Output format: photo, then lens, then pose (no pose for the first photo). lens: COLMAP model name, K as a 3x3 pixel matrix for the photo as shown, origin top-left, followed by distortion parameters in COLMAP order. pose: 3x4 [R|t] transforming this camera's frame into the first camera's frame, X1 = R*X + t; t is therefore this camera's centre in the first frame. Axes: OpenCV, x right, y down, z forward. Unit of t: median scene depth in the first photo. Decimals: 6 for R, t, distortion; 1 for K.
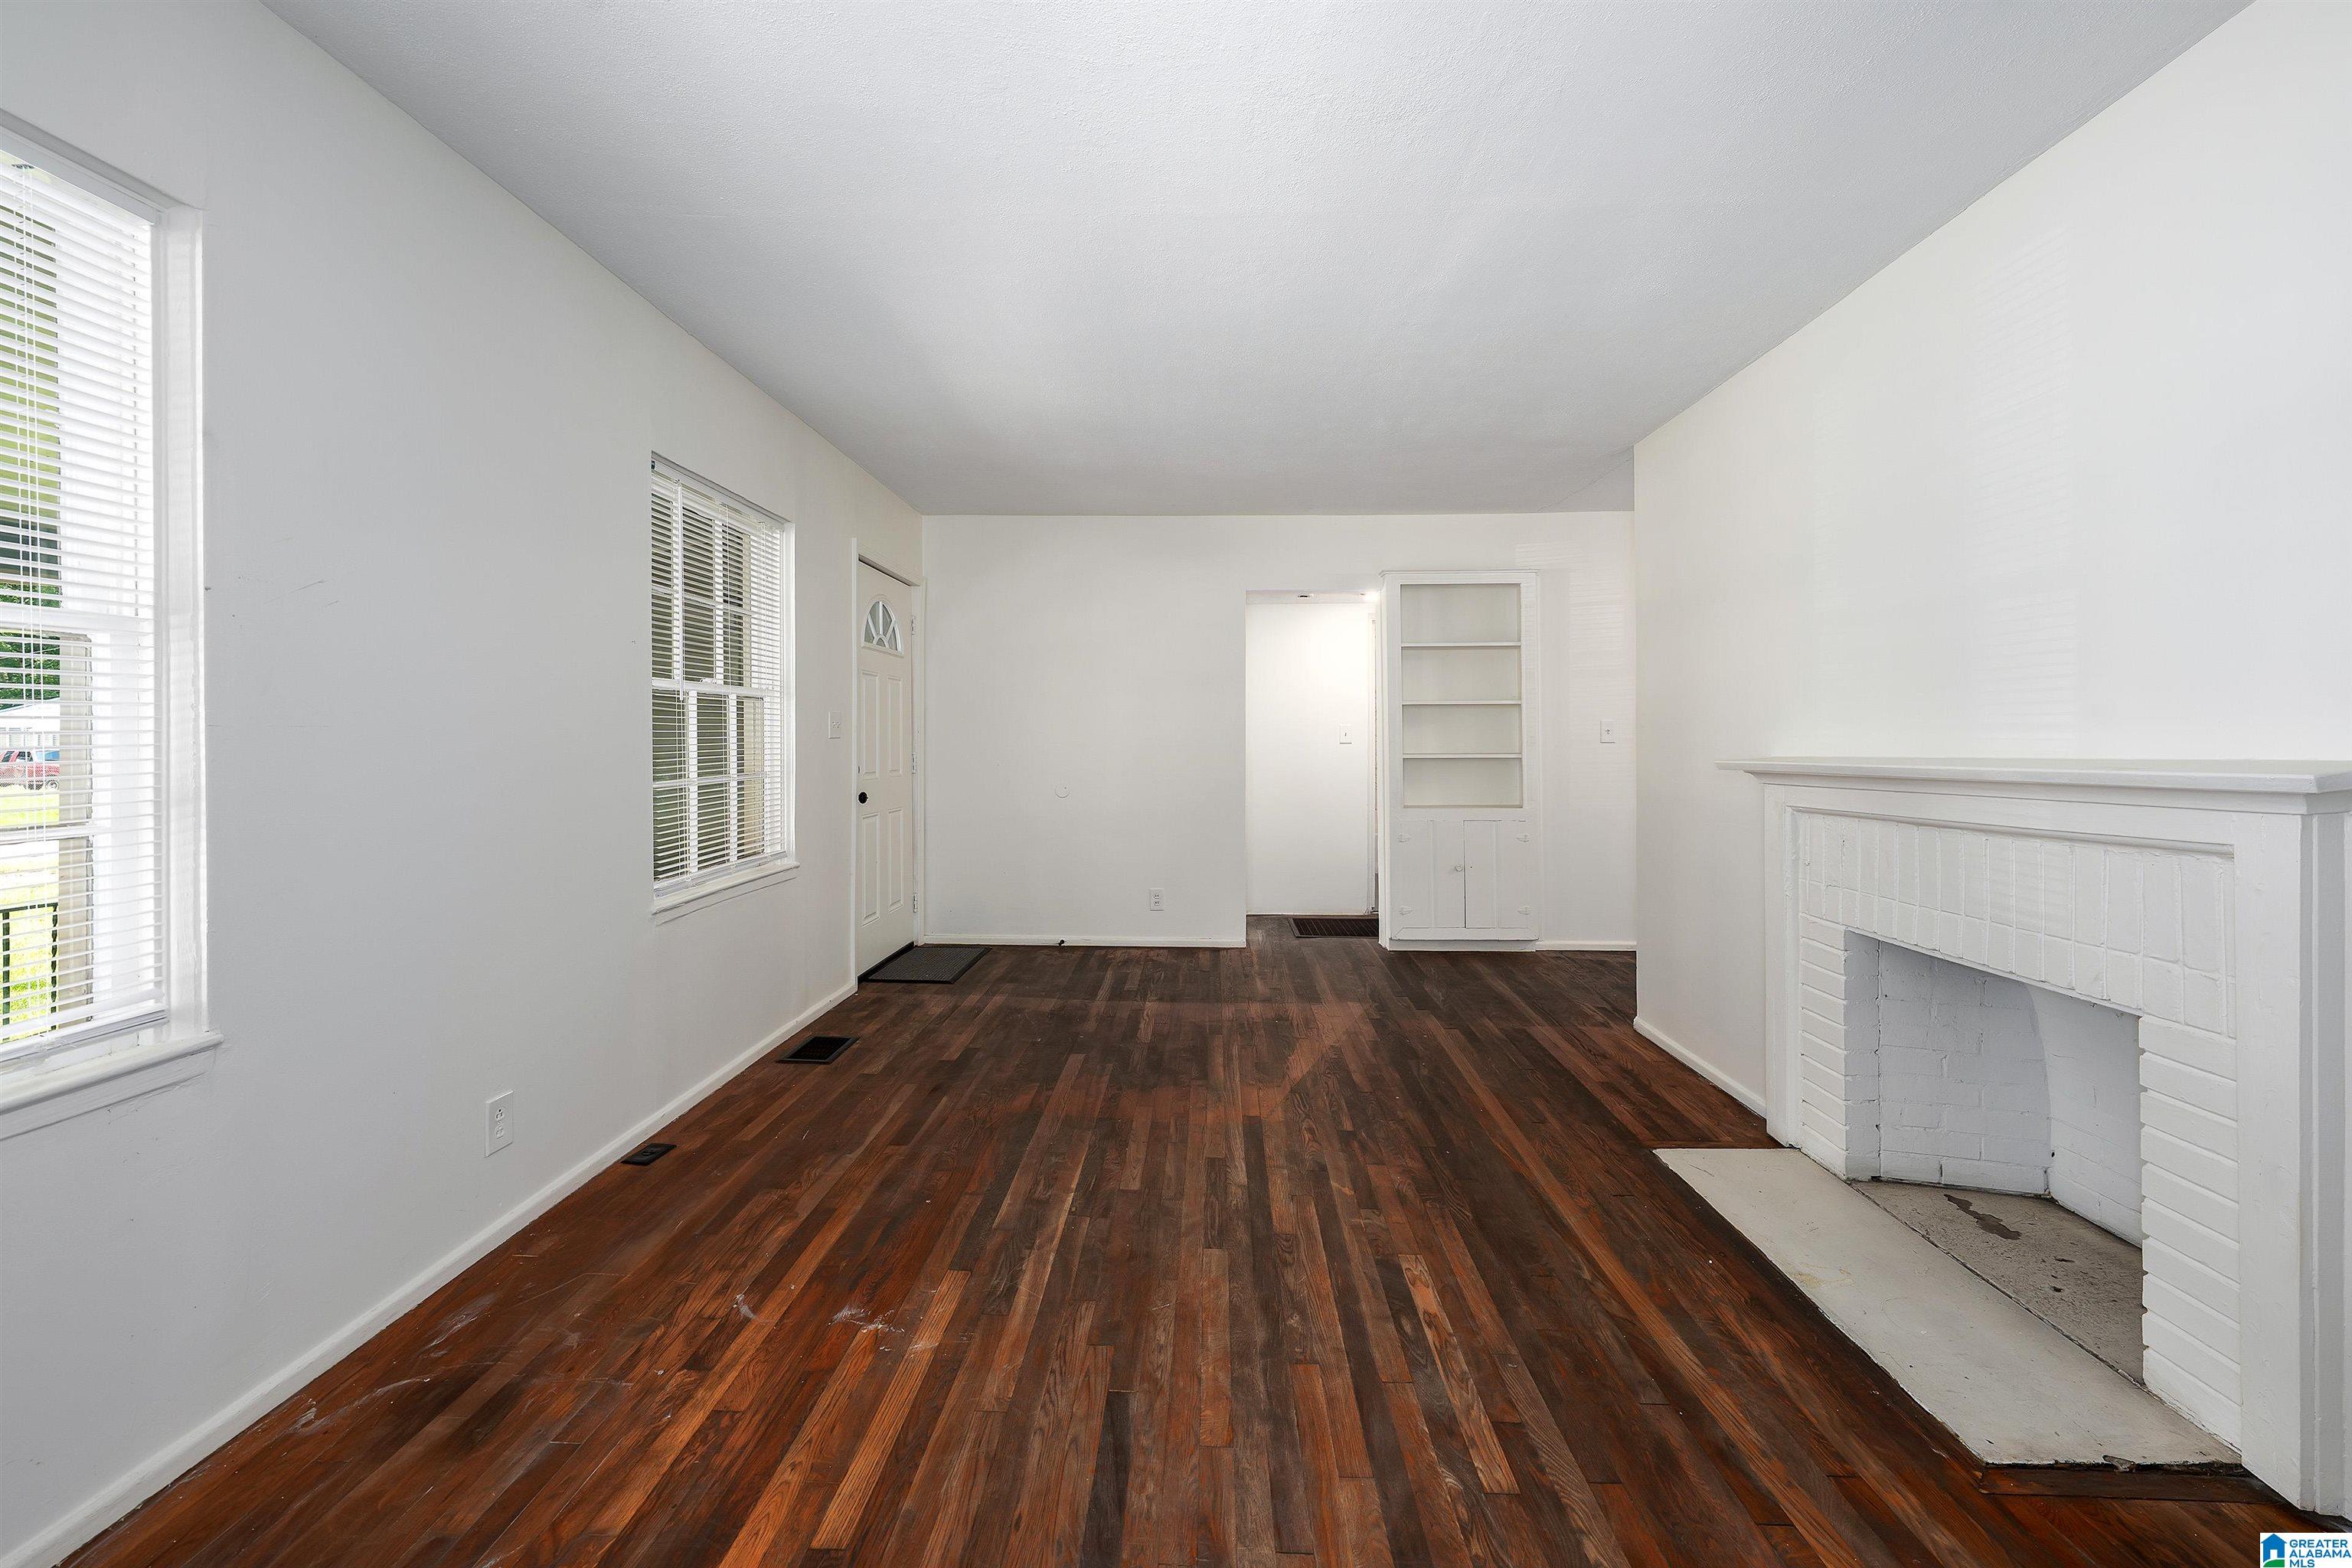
lens RADIAL K [[978.2, 0, 1184.6], [0, 978.2, 736.7], [0, 0, 1]] dist [-0.012980, -0.000014]
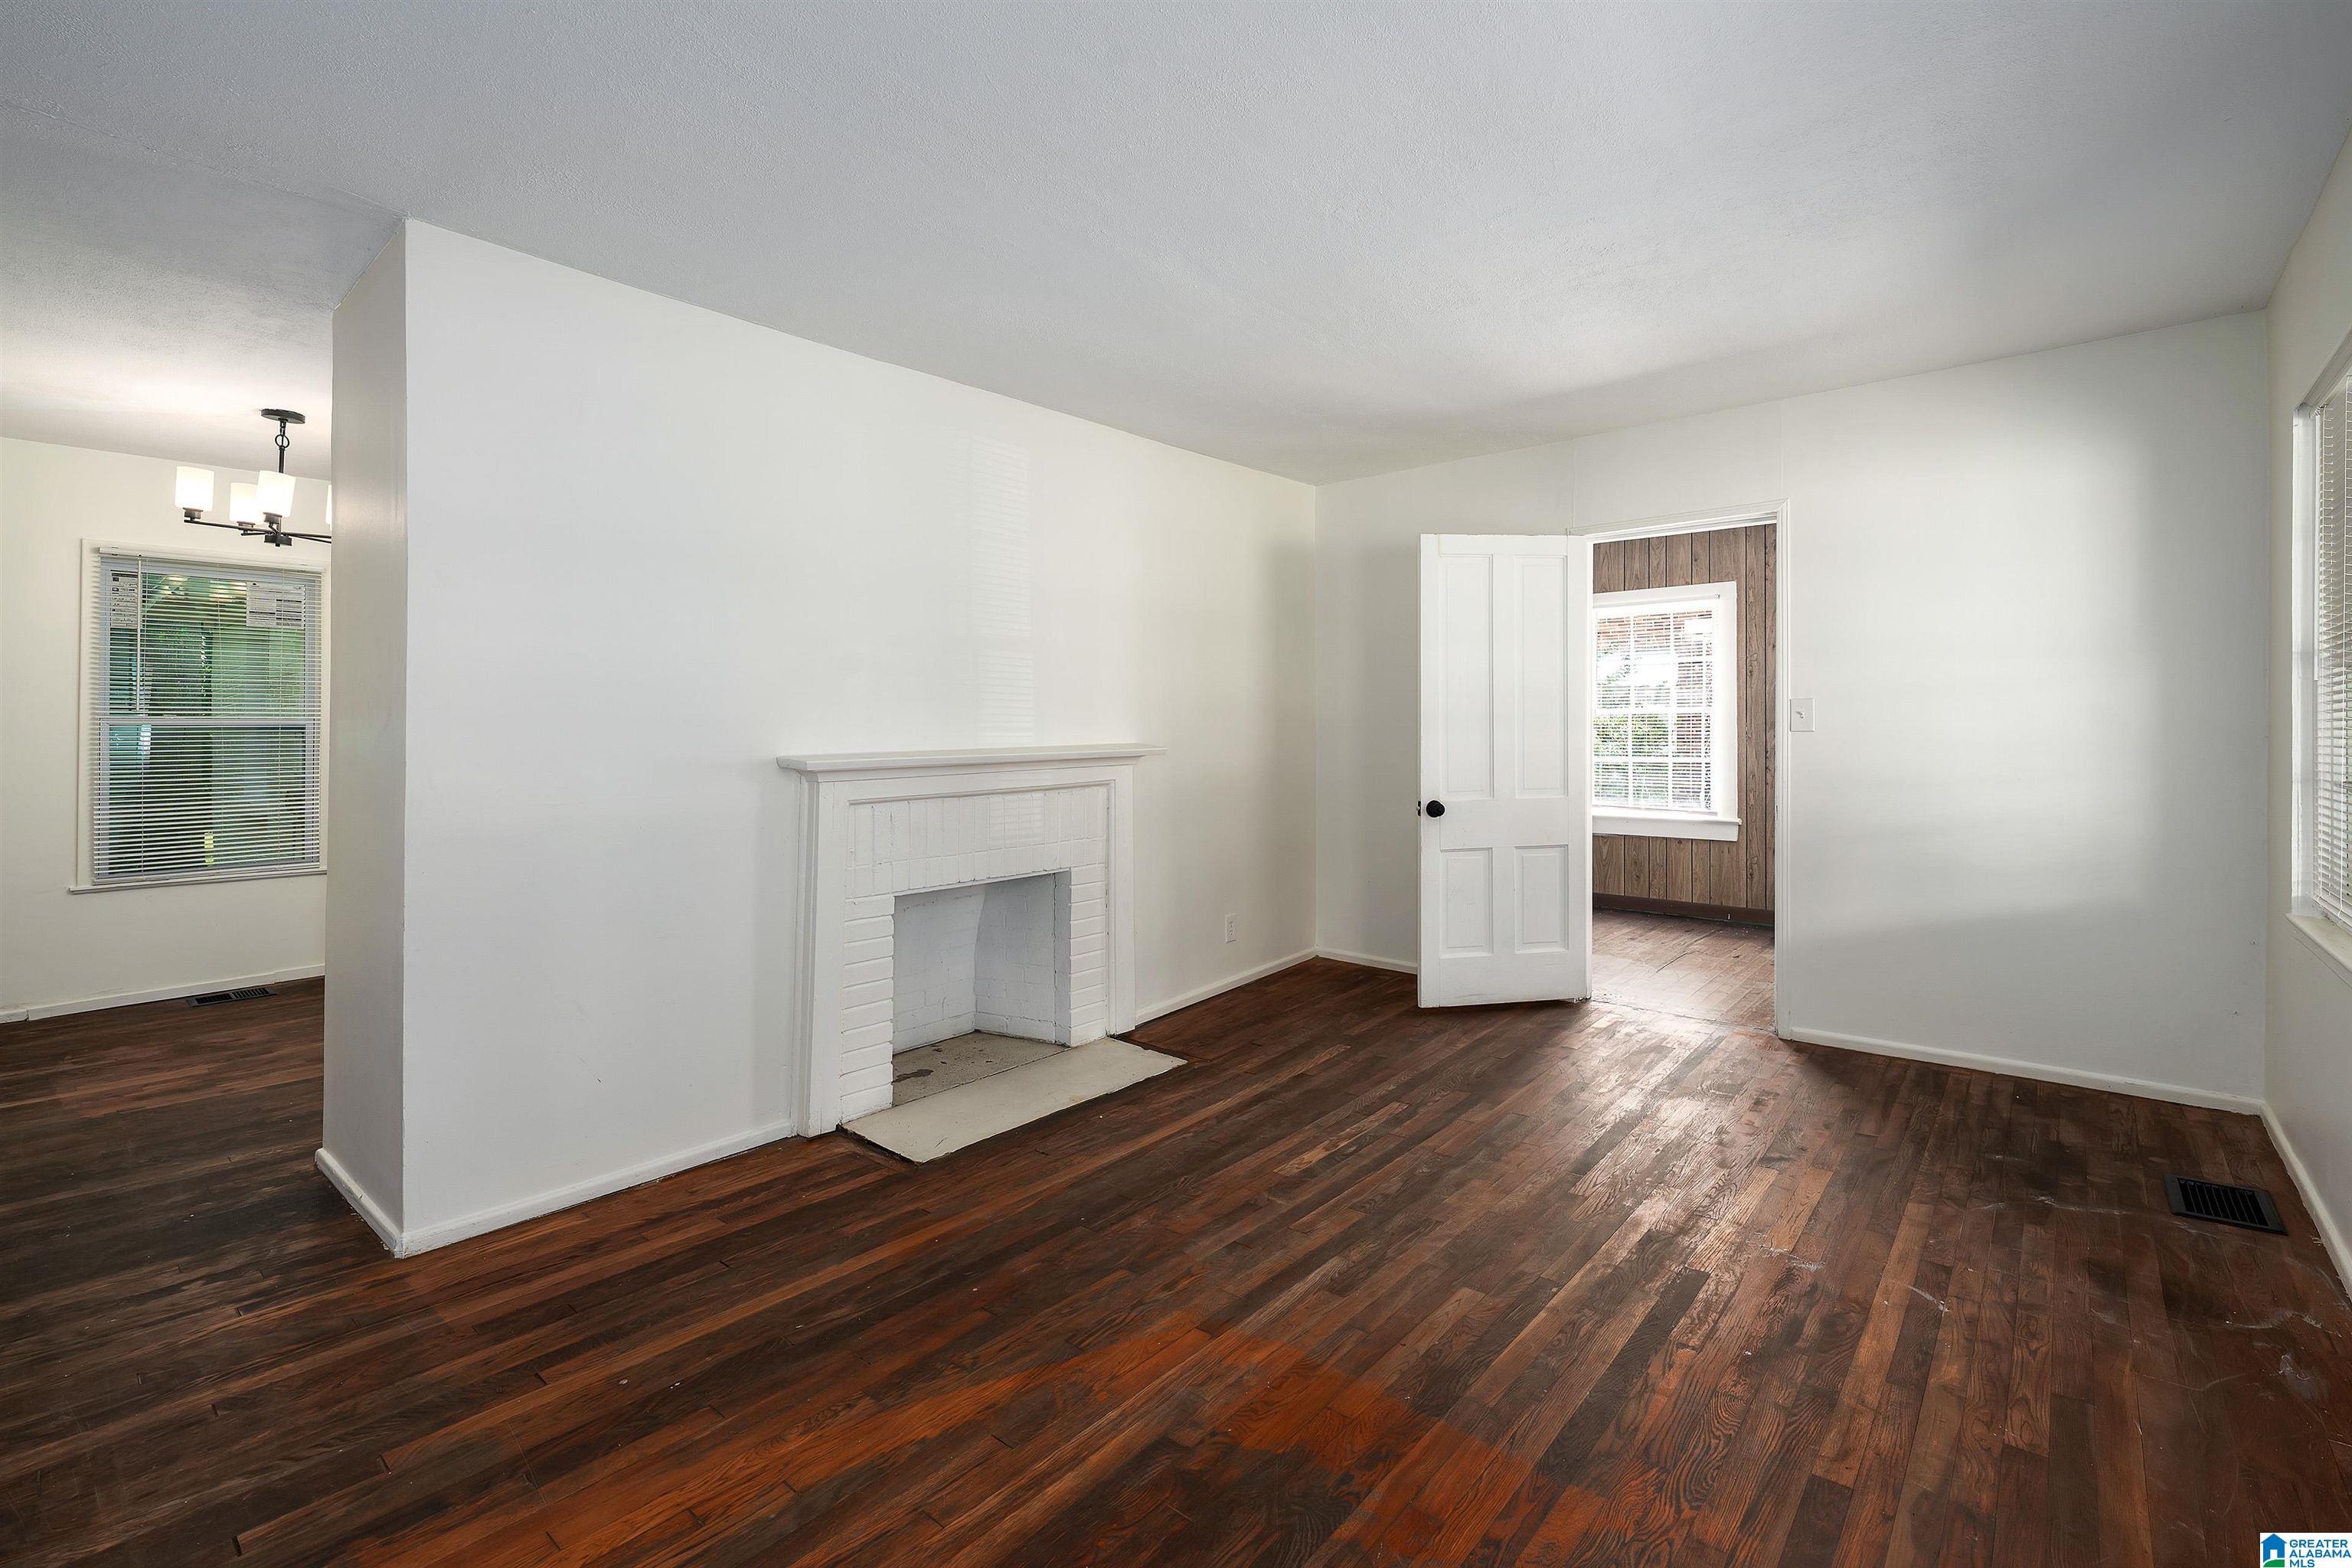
lens RADIAL K [[1059.9, 0, 1169.8], [0, 1059.9, 738.7], [0, 0, 1]] dist [-0.004785, -0.000517]
pose [[-0.786971, -0.001089, 0.616989, -0.423308], [0.002964, 0.999980, 0.005546, -0.001616], [-0.616982, 0.006193, -0.786953, 1.953913]]
